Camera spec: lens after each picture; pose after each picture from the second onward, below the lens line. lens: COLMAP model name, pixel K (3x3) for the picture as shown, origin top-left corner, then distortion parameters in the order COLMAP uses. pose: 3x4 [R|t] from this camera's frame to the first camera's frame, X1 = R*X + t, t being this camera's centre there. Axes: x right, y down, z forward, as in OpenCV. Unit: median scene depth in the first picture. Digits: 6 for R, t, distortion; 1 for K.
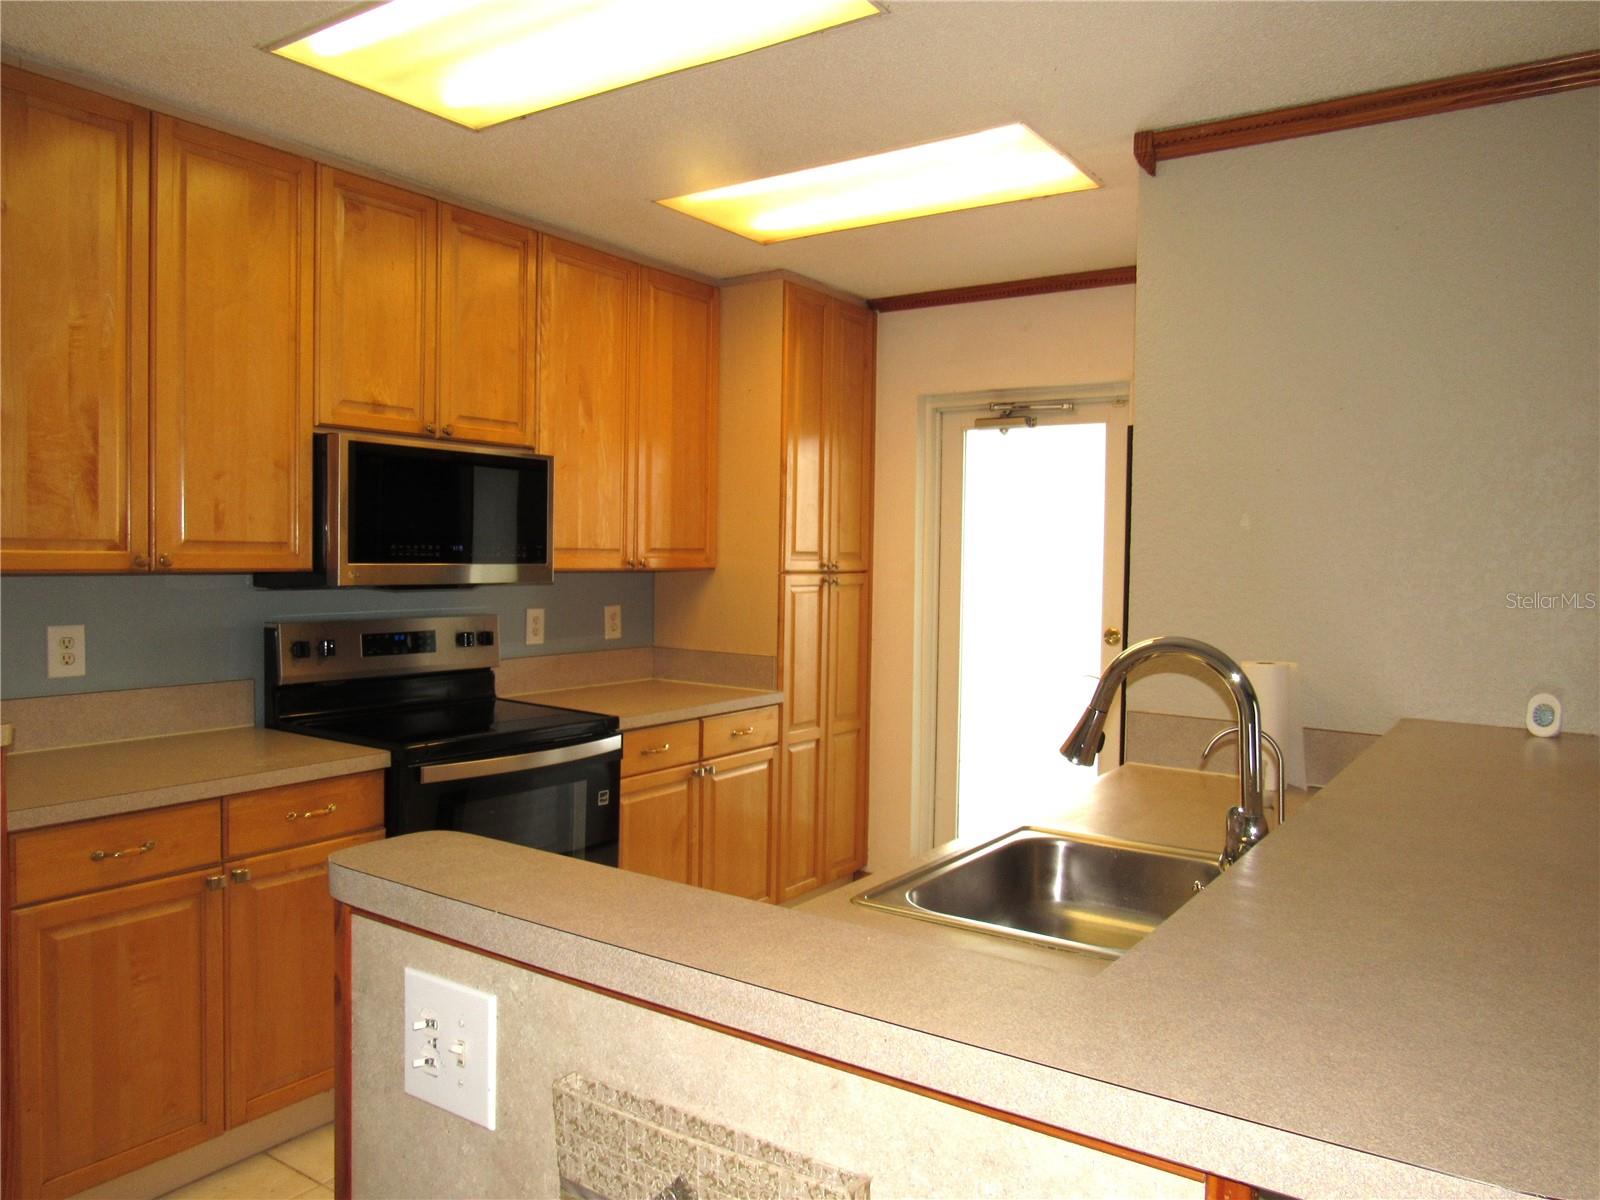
lens RADIAL K [[1140.6, 0, 801.0], [0, 1140.6, 601.0], [0, 0, 1]] dist [-0.036172, 0.015843]
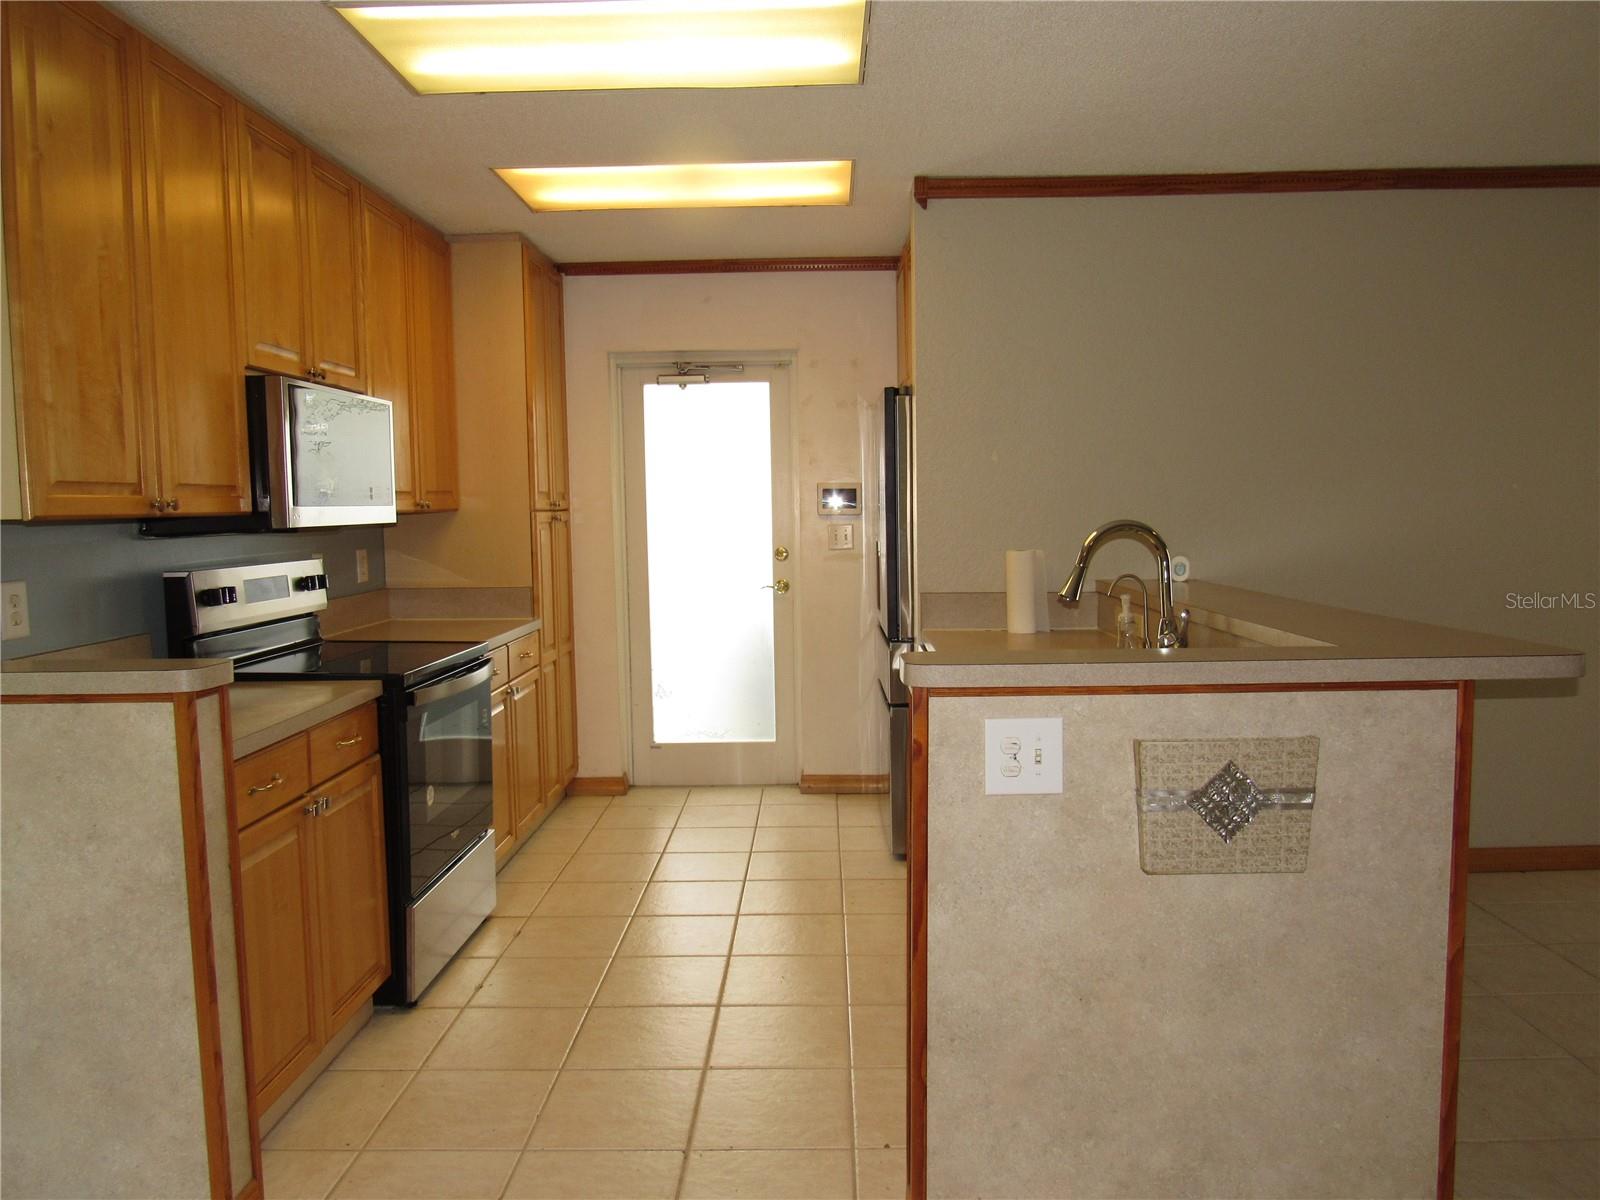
lens RADIAL K [[1140.8, 0, 802.3], [0, 1140.8, 603.9], [0, 0, 1]] dist [-0.028450, 0.006472]
pose [[0.835745, -0.076470, 0.543767, -0.547193], [0.051559, 0.996809, 0.060938, 0.014981], [-0.546691, -0.022893, 0.837021, -0.091927]]
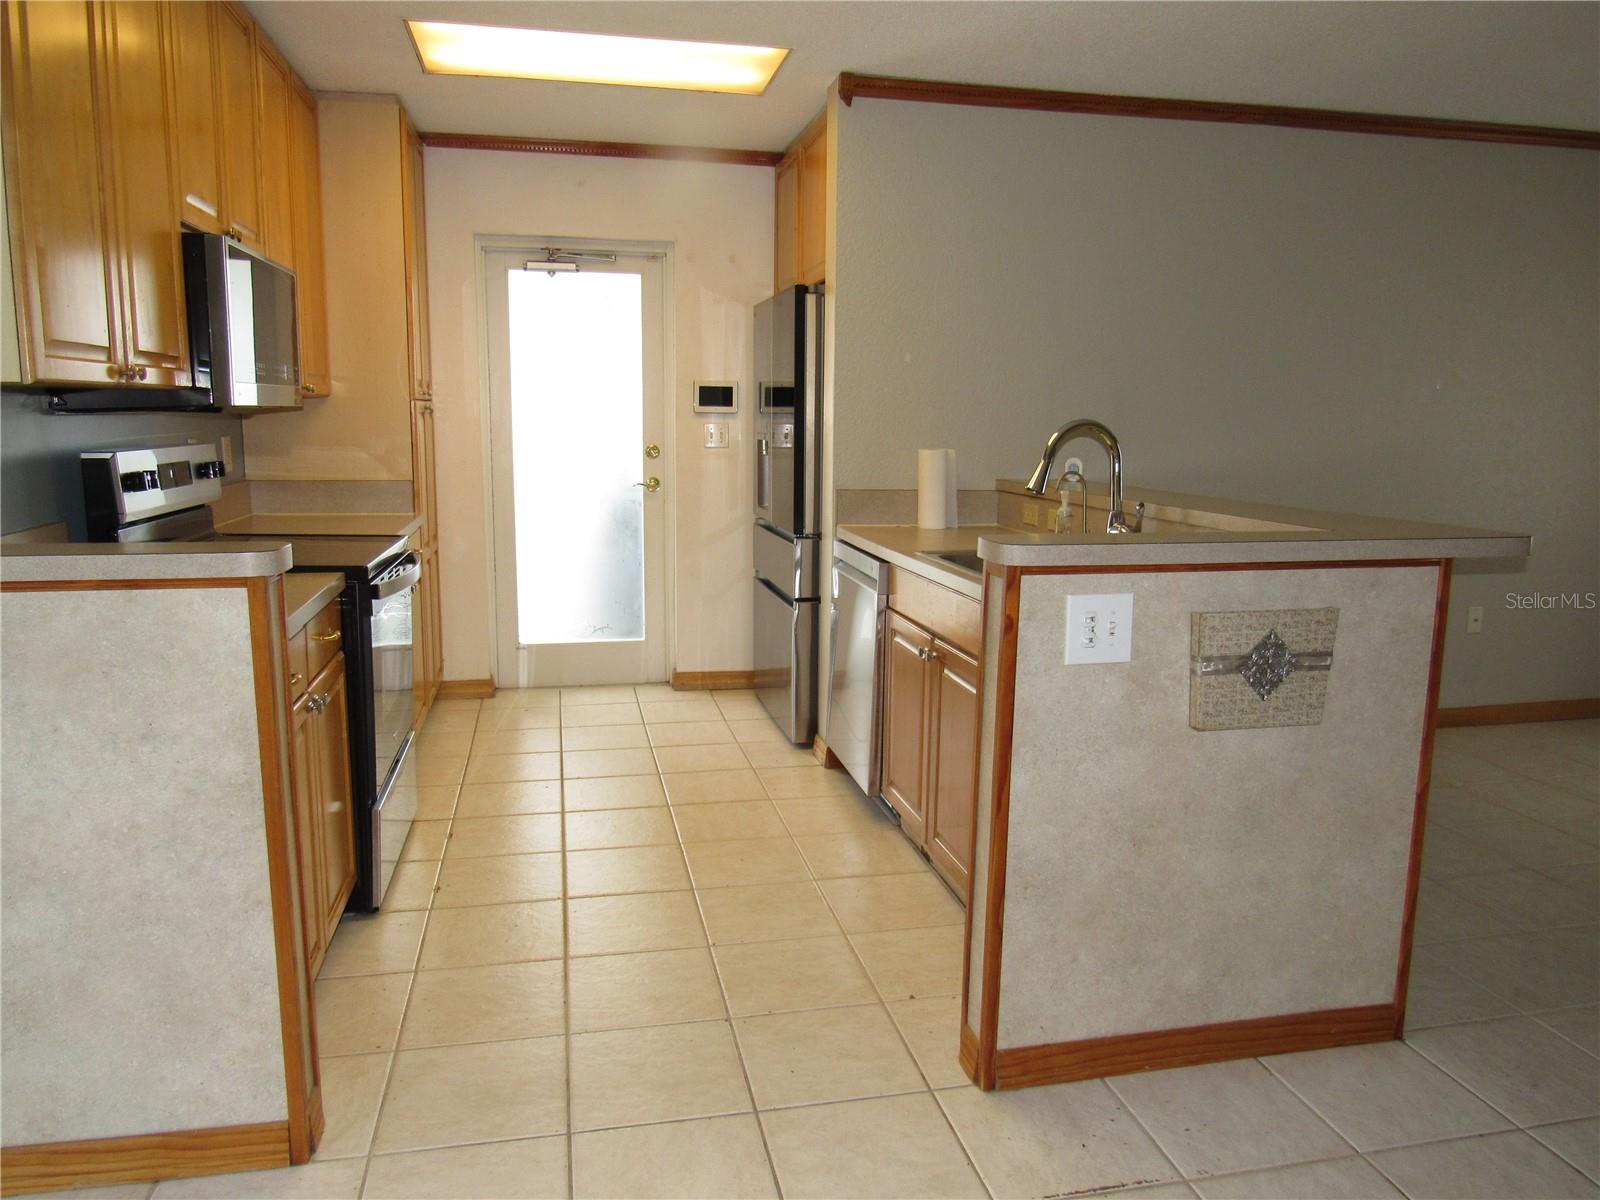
lens RADIAL K [[1140.6, 0, 801.0], [0, 1140.6, 601.0], [0, 0, 1]] dist [-0.036172, 0.015843]
pose [[0.689482, -0.127065, 0.713071, -0.721206], [0.029598, 0.988612, 0.147546, 0.019953], [-0.723698, -0.080624, 0.685391, 0.024989]]
